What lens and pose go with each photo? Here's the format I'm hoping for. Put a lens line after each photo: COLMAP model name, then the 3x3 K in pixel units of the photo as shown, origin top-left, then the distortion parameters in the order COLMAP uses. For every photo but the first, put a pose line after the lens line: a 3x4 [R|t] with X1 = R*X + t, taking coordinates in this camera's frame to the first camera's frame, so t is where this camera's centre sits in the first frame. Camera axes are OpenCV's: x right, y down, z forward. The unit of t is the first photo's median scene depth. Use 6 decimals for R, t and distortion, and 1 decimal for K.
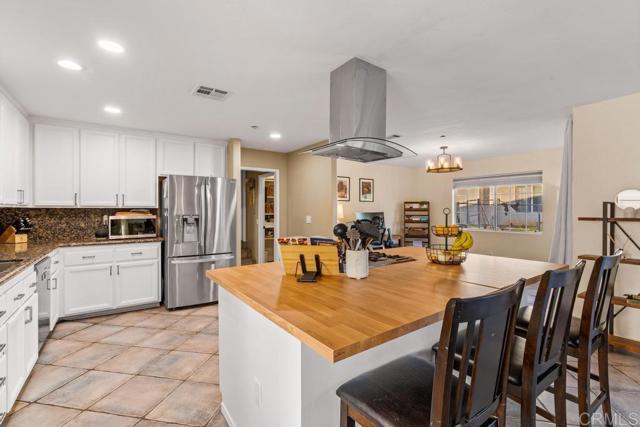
lens RADIAL K [[296.1, 0, 320.6], [0, 296.1, 208.7], [0, 0, 1]] dist [-0.001335, 0.000230]
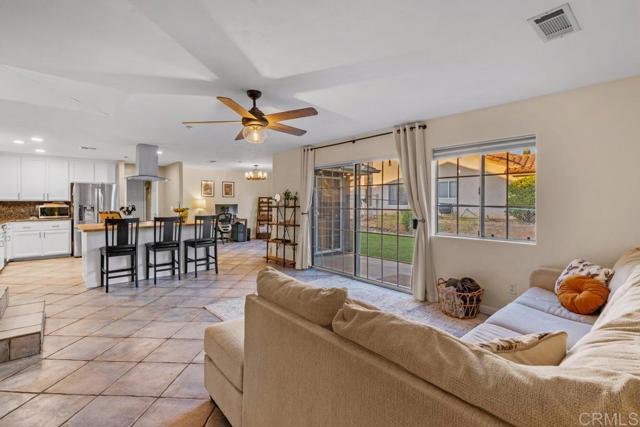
lens RADIAL K [[296.1, 0, 313.4], [0, 296.1, 203.6], [0, 0, 1]] dist [-0.001335, 0.000230]
pose [[0.993681, 0.001760, 0.112223, 0.721803], [-0.002443, 0.999979, 0.005947, -0.001514], [-0.112210, -0.006184, 0.993665, -0.949992]]
